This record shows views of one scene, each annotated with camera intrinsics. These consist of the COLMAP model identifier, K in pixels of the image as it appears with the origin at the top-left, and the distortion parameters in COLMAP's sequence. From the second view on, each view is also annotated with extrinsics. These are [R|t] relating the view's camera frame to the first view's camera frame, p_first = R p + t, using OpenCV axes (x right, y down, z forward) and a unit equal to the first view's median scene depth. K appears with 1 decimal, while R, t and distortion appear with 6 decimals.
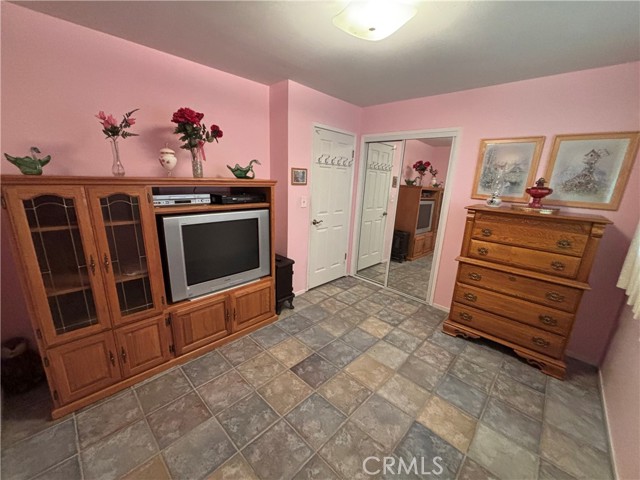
lens RADIAL K [[257.7, 0, 320.0], [0, 257.7, 240.0], [0, 0, 1]] dist [-0.000732, -0.000029]
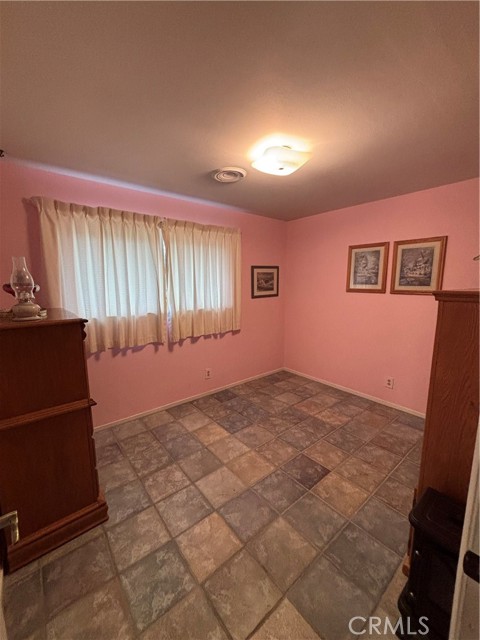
lens RADIAL K [[257.7, 0, 240.0], [0, 257.7, 320.0], [0, 0, 1]] dist [-0.000732, -0.000029]
pose [[-0.991330, -0.058523, 0.117643, 0.147805], [-0.007909, 0.920287, 0.391165, -0.426308], [-0.131157, 0.386843, -0.912771, 1.732185]]
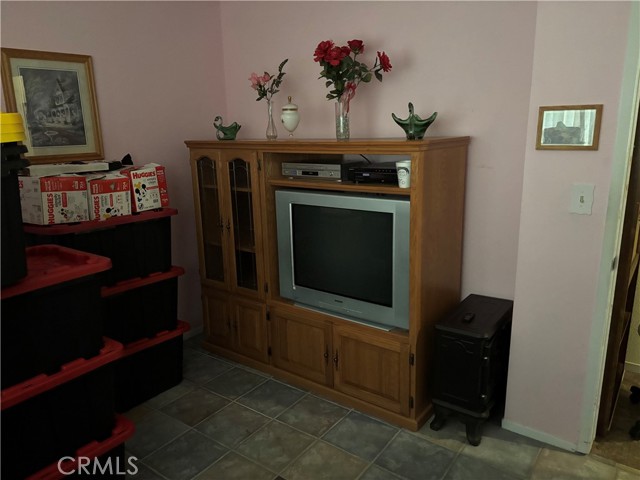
lens RADIAL K [[485.8, 0, 320.0], [0, 485.8, 240.0], [0, 0, 1]] dist [0.047566, -0.002050]
pose [[0.117849, 0.189246, -0.974832, 0.839534], [-0.214012, 0.963445, 0.161163, -0.187736], [0.969696, 0.189632, 0.154042, 0.824598]]
